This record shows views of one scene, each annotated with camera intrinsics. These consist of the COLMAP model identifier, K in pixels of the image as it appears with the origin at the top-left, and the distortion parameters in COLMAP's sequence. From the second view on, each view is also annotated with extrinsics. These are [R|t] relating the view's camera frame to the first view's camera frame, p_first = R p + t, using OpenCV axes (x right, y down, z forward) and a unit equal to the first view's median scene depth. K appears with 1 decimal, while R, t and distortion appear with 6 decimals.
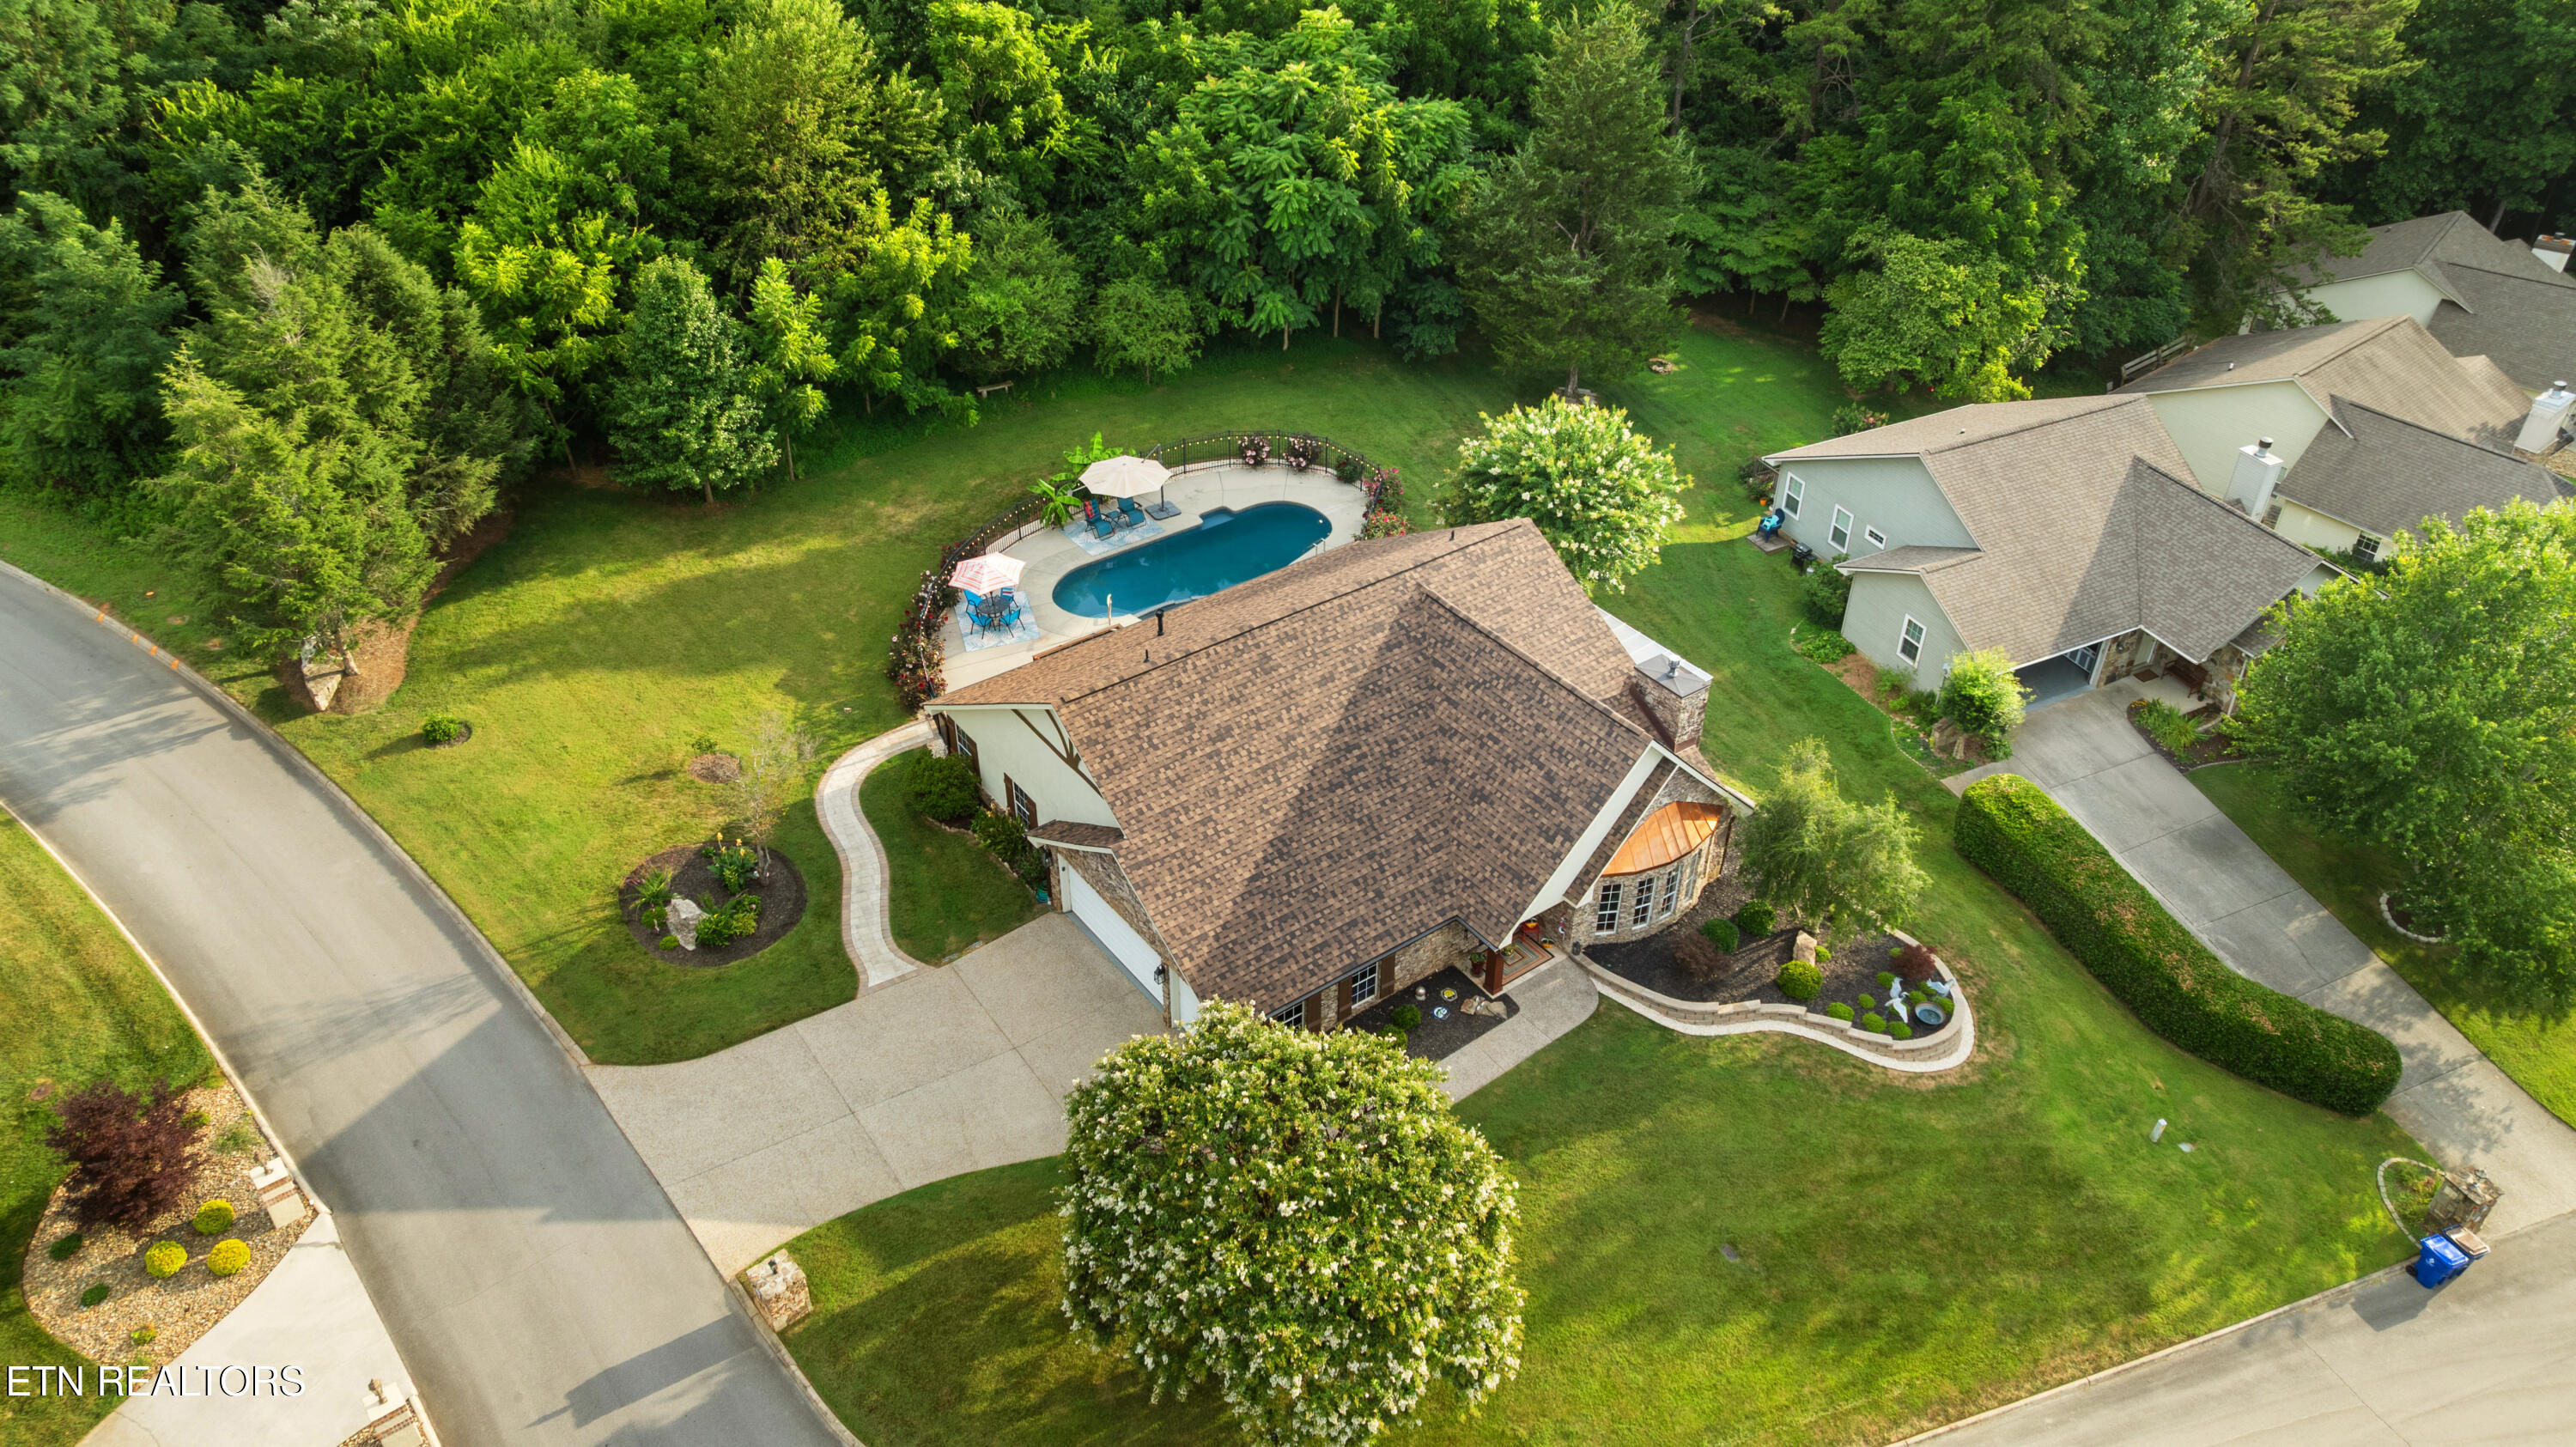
lens RADIAL K [[1806.7, 0, 1299.5], [0, 1806.7, 727.8], [0, 0, 1]] dist [-0.029252, 0.026377]
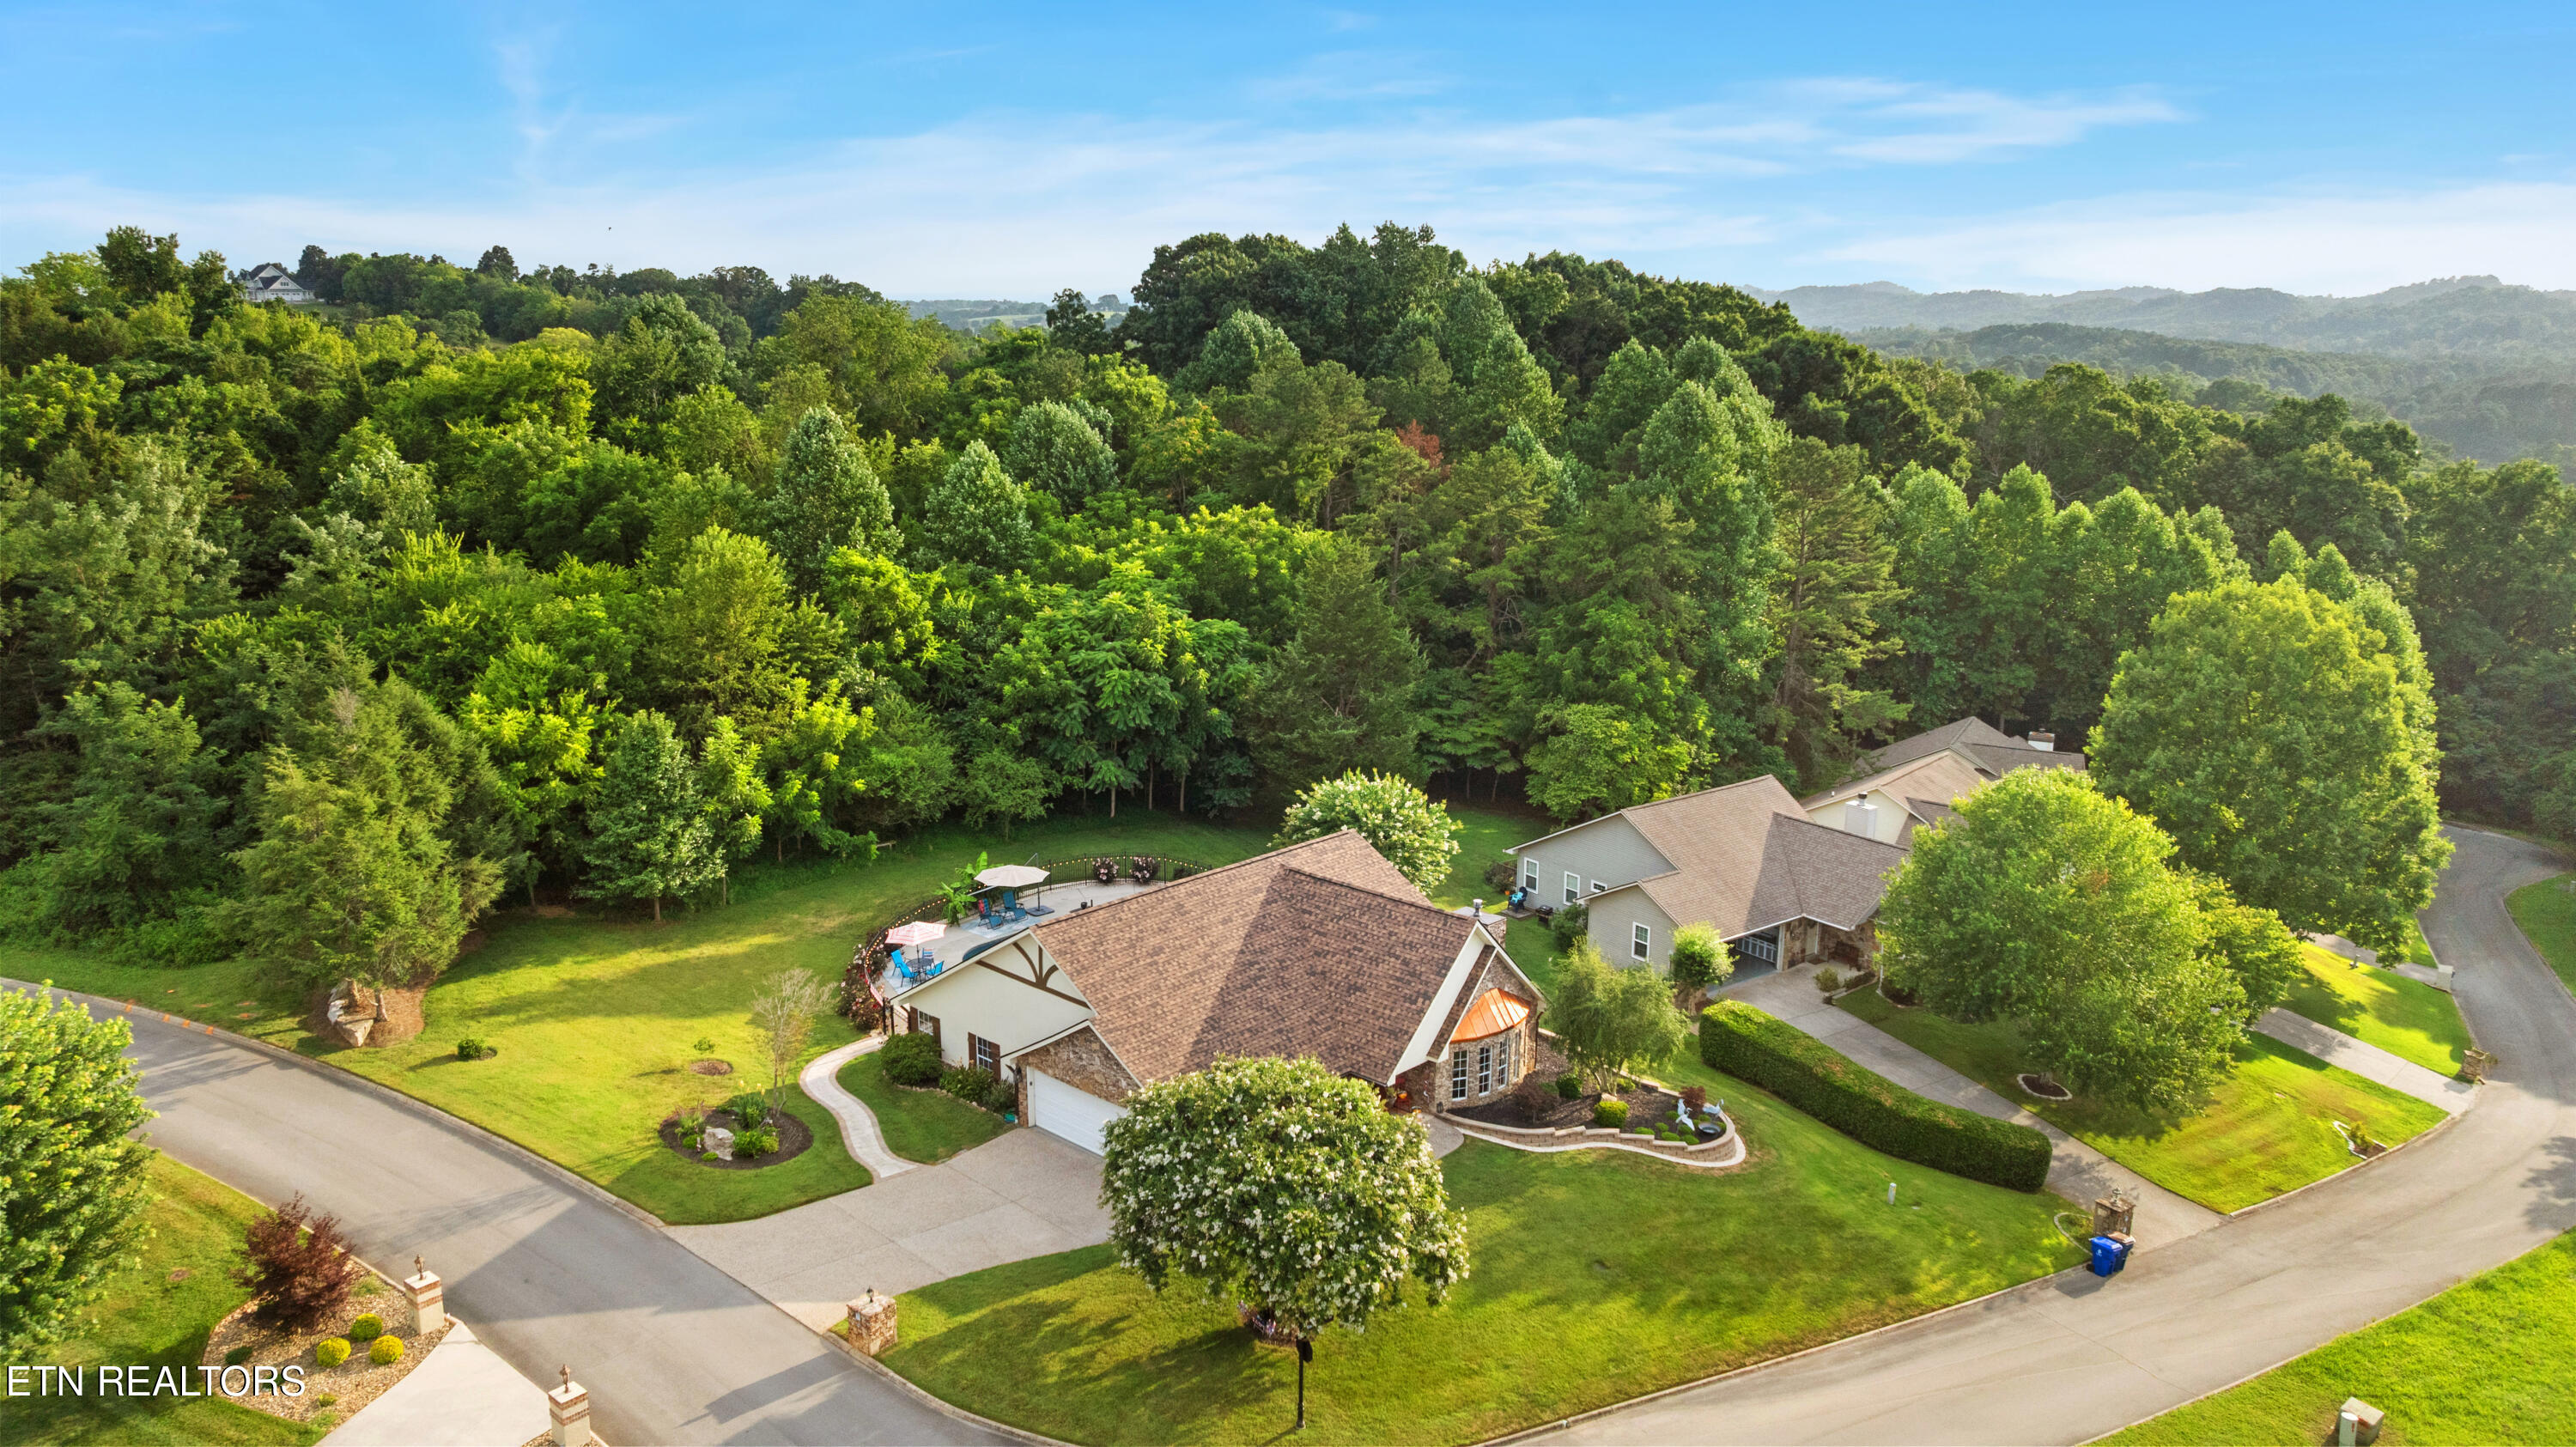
lens RADIAL K [[1806.7, 0, 1299.5], [0, 1806.7, 727.8], [0, 0, 1]] dist [-0.029252, 0.026377]
pose [[0.982389, -0.045276, 0.181278, -0.130126], [0.112830, 0.917082, -0.382400, 0.278791], [-0.148933, 0.396119, 0.906040, -0.201075]]
